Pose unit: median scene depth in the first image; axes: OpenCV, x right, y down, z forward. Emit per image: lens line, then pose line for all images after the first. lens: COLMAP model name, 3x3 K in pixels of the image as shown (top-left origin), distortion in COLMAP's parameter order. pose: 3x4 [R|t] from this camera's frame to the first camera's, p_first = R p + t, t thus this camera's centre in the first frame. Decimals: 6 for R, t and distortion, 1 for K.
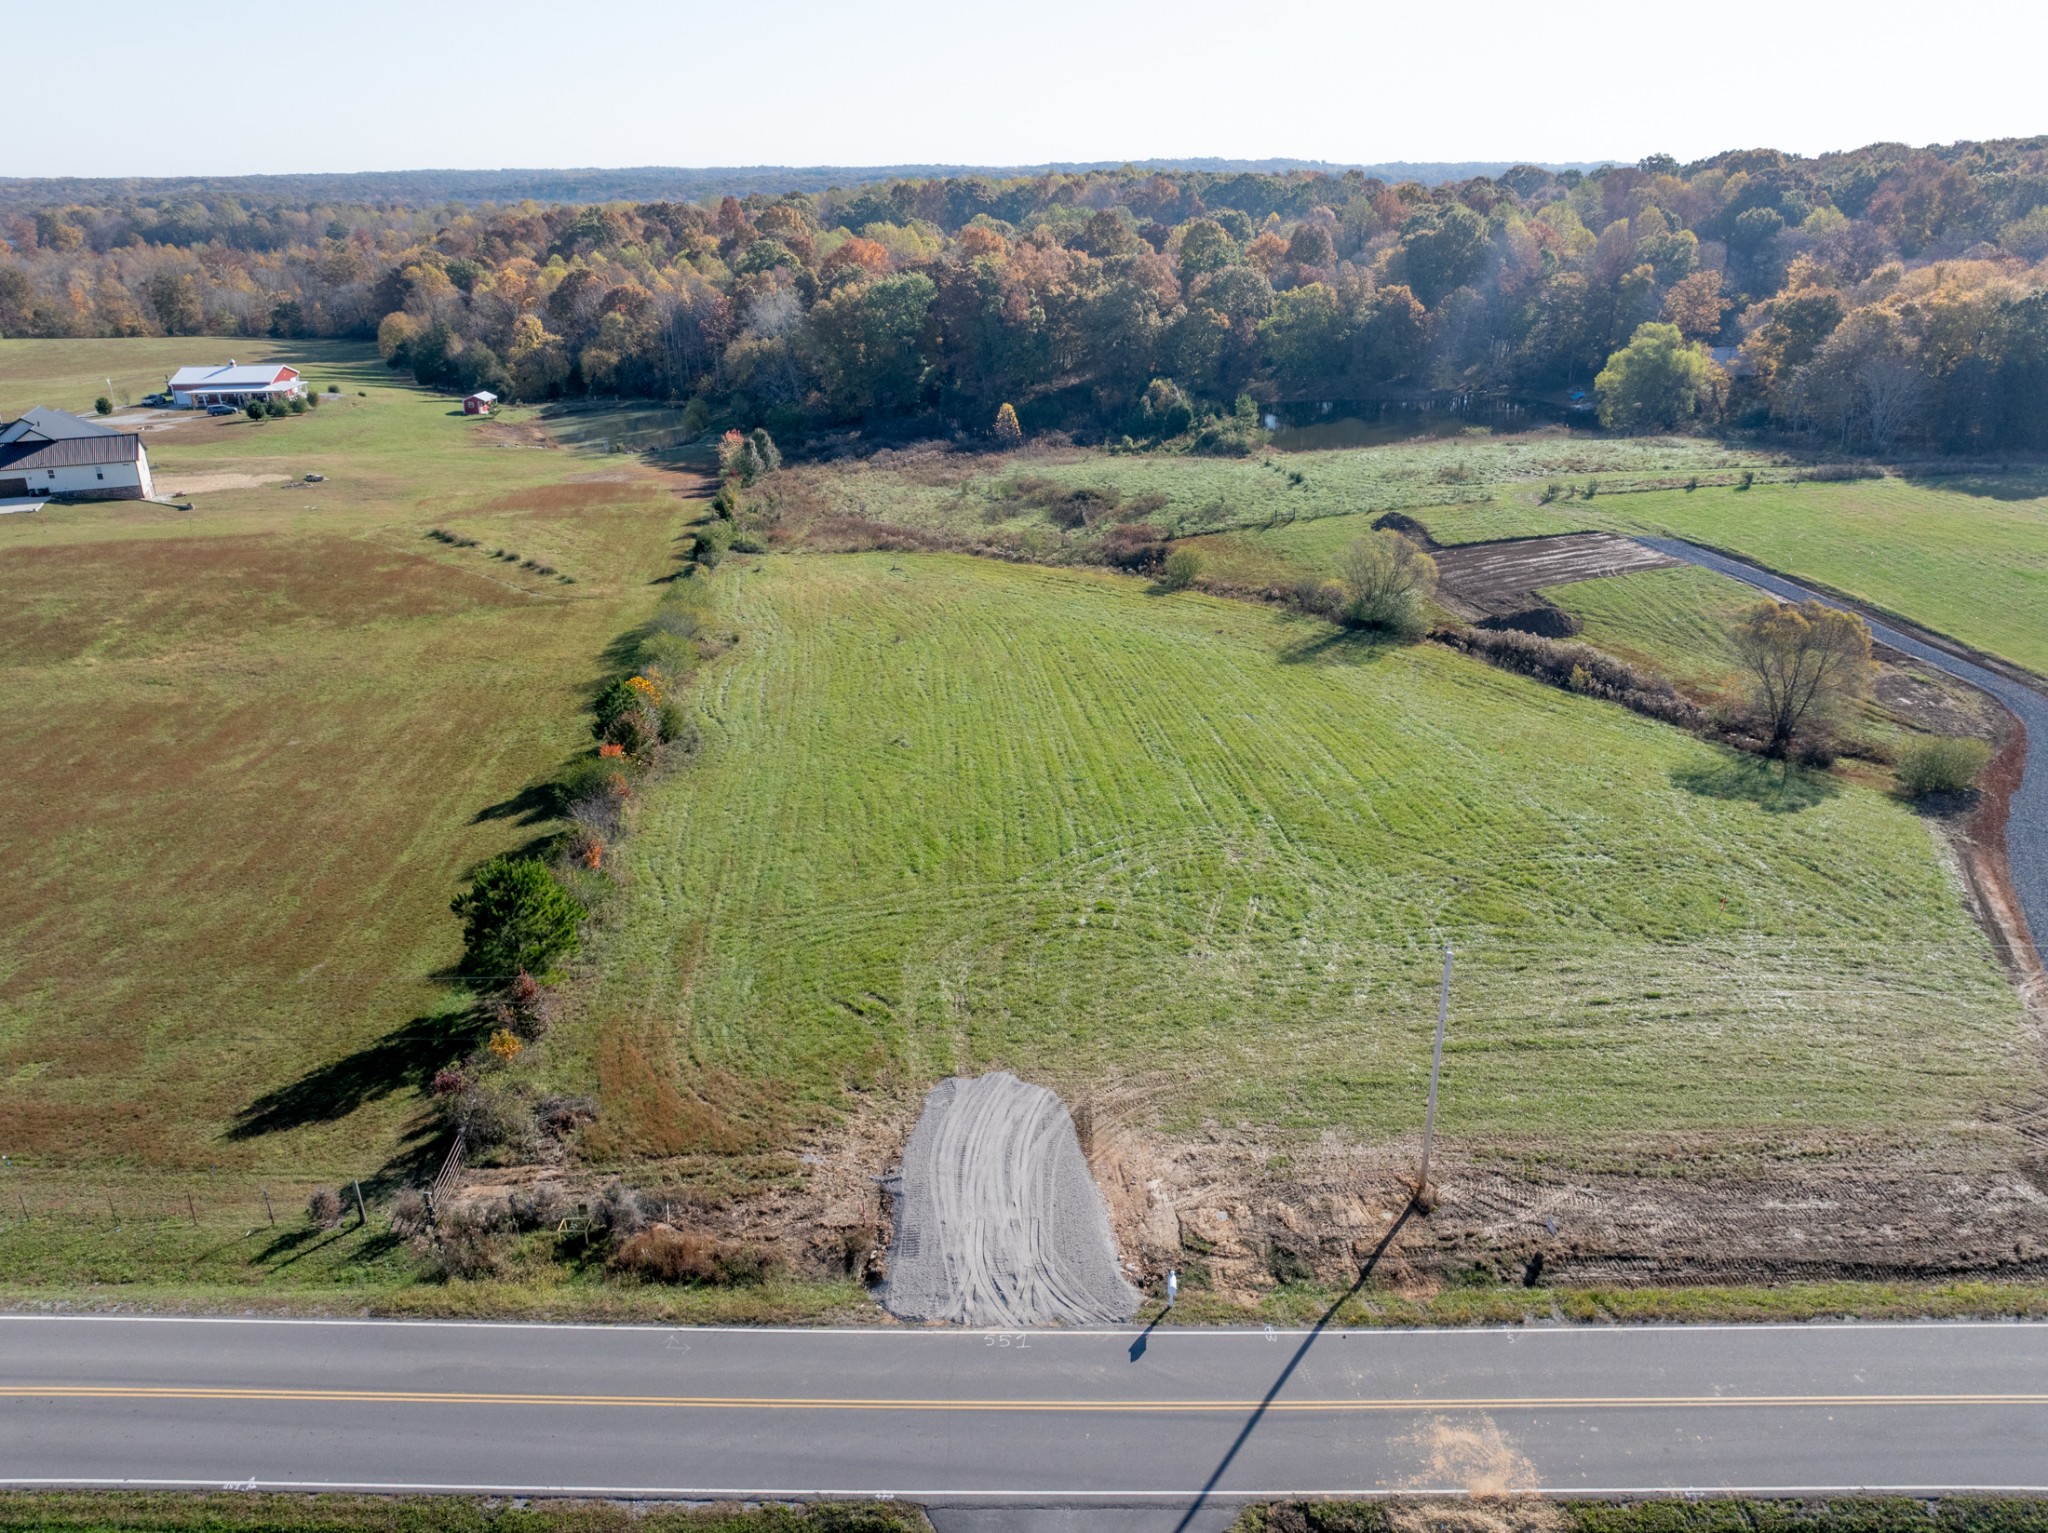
lens RADIAL K [[1447.7, 0, 1032.4], [0, 1447.7, 759.4], [0, 0, 1]] dist [-0.047845, 0.012712]
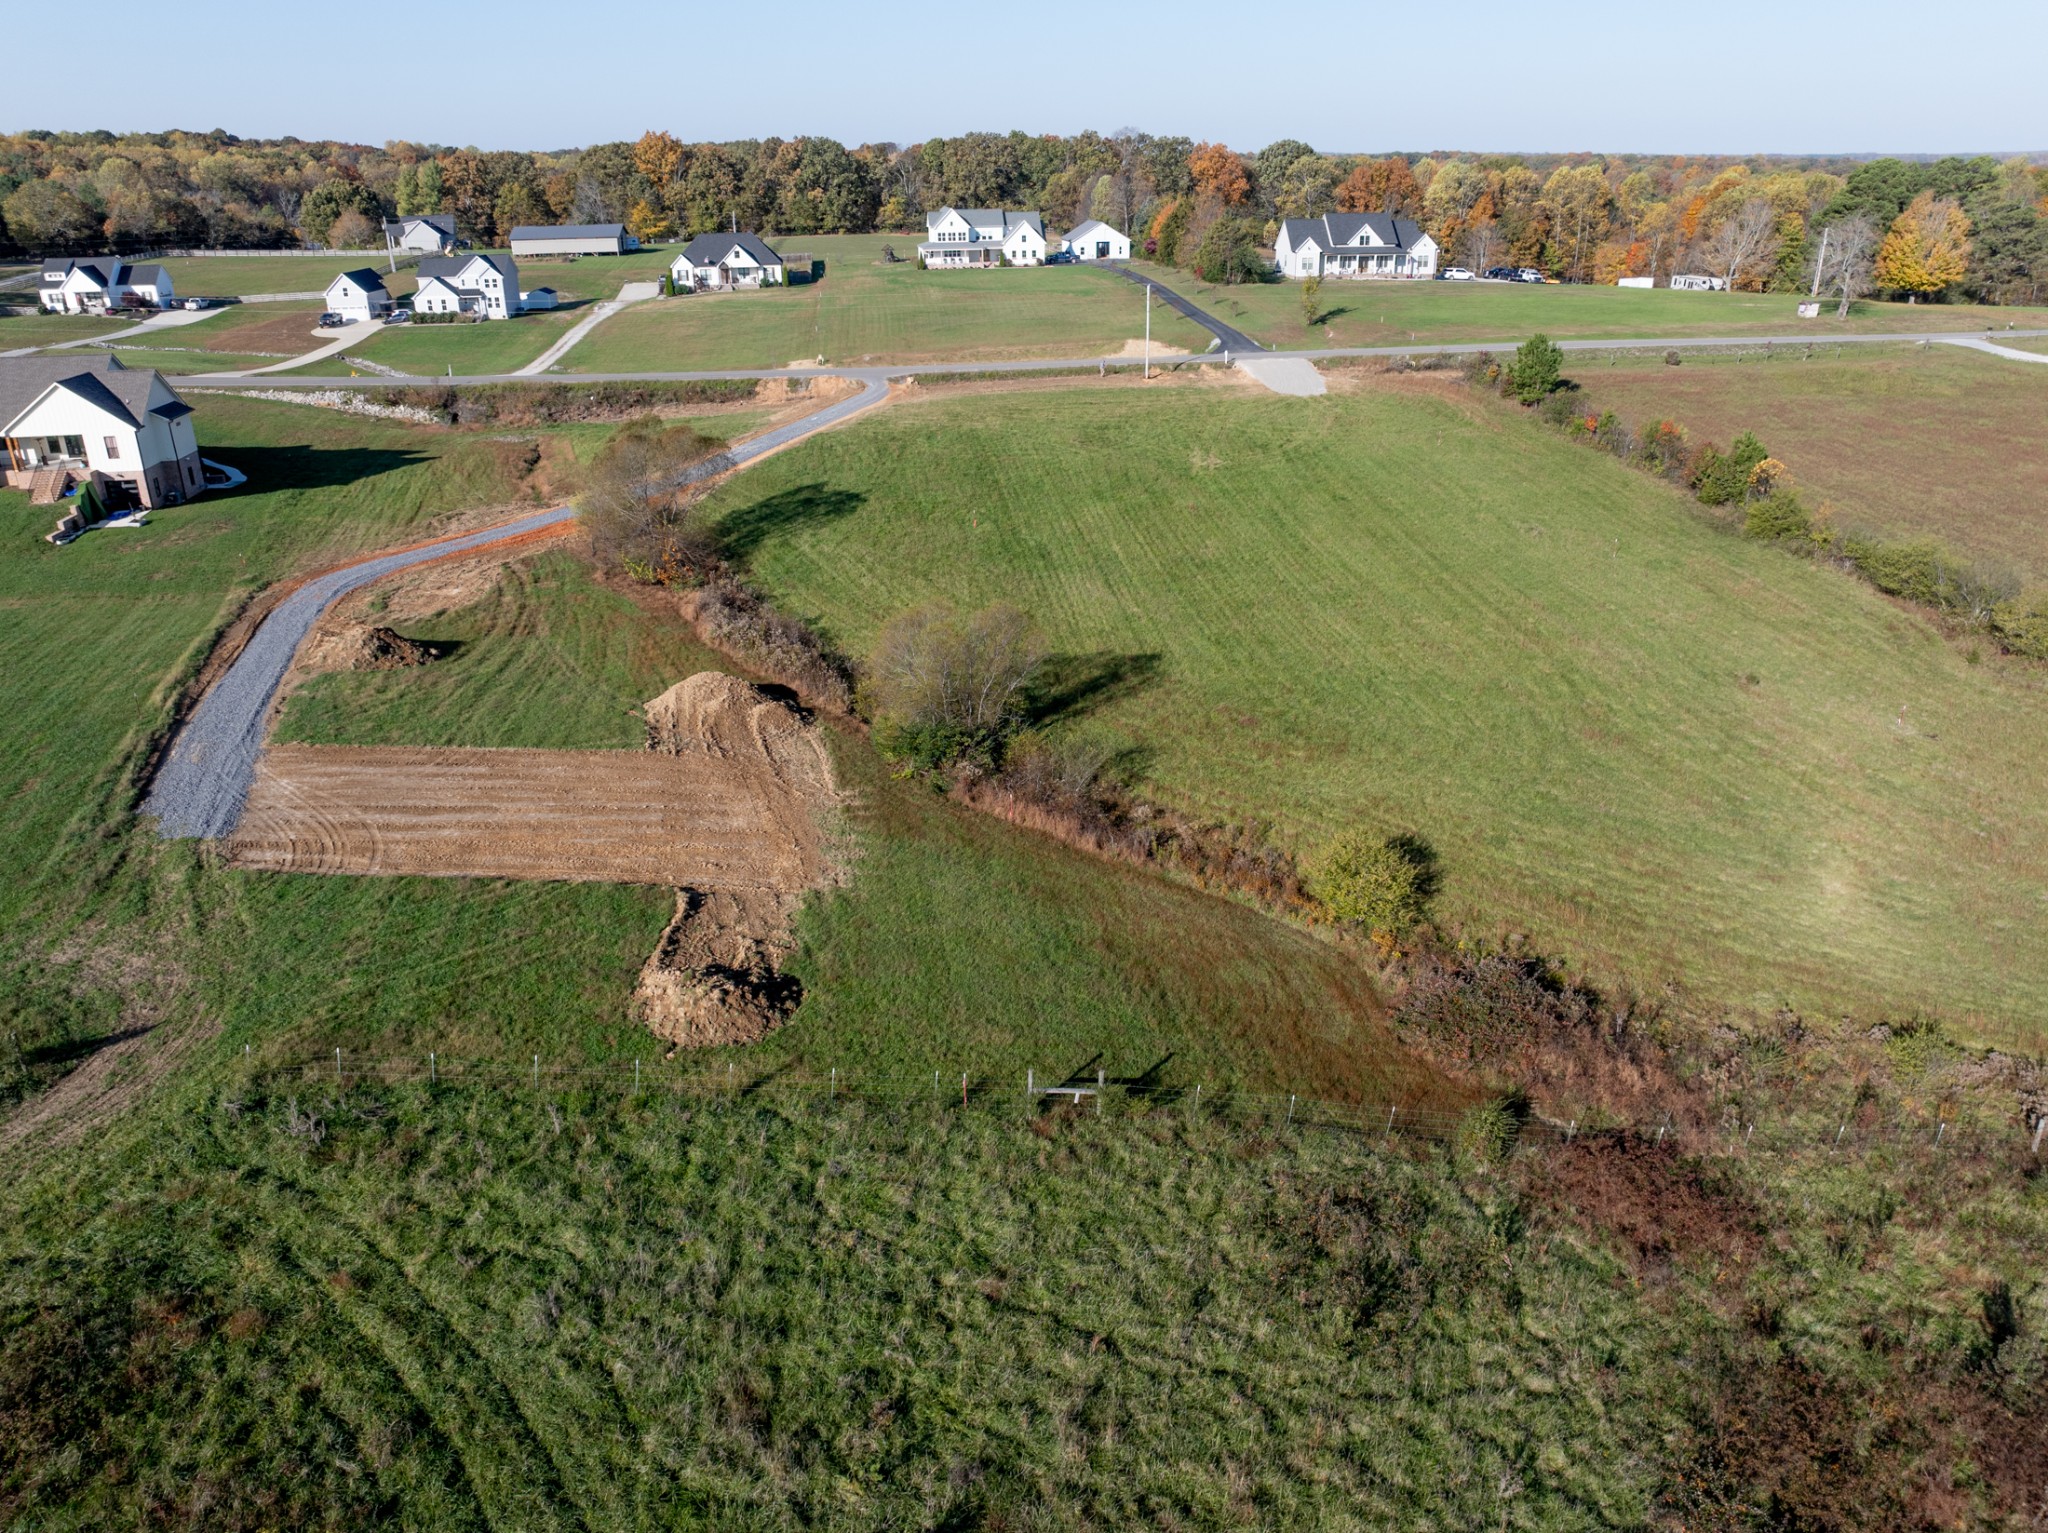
lens RADIAL K [[1447.7, 0, 1032.5], [0, 1447.7, 763.2], [0, 0, 1]] dist [-0.047845, 0.012712]
pose [[-0.999375, 0.026790, -0.023051, 0.248943], [0.002530, 0.704780, 0.709421, -0.526513], [0.035252, 0.708920, -0.704408, 1.517091]]
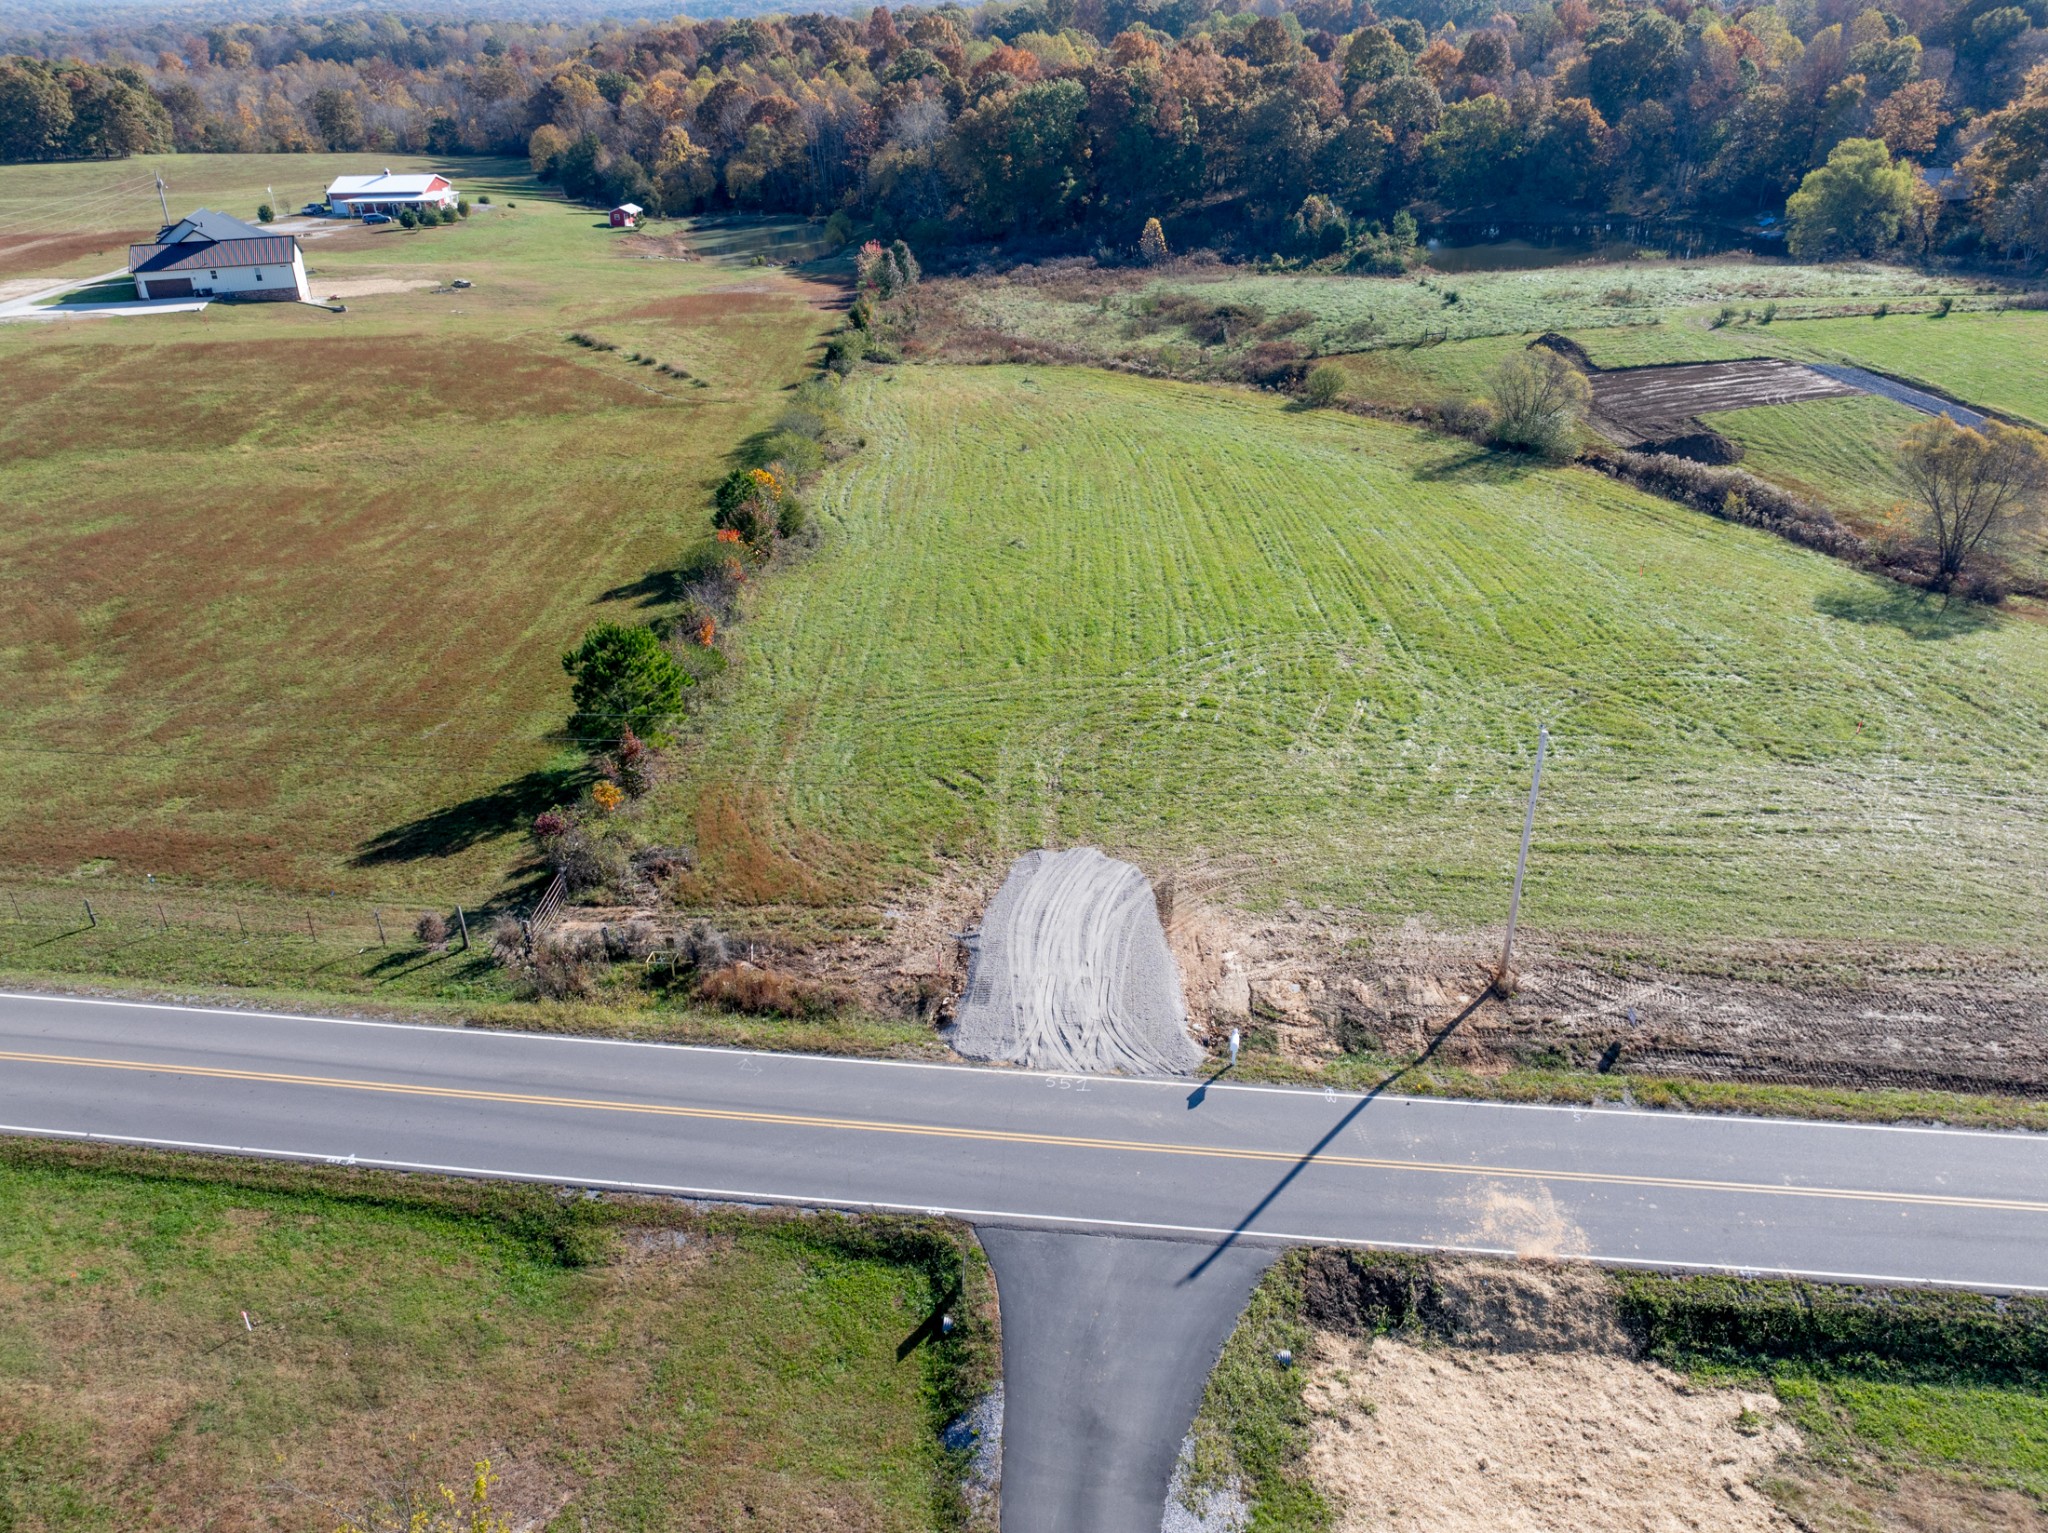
lens RADIAL K [[1447.7, 0, 1031.5], [0, 1447.7, 756.7], [0, 0, 1]] dist [-0.047845, 0.012712]
pose [[0.994515, 0.044975, -0.094434, 0.014998], [-0.034910, 0.993790, 0.105650, 0.023298], [0.098600, -0.101774, 0.989909, 0.003175]]
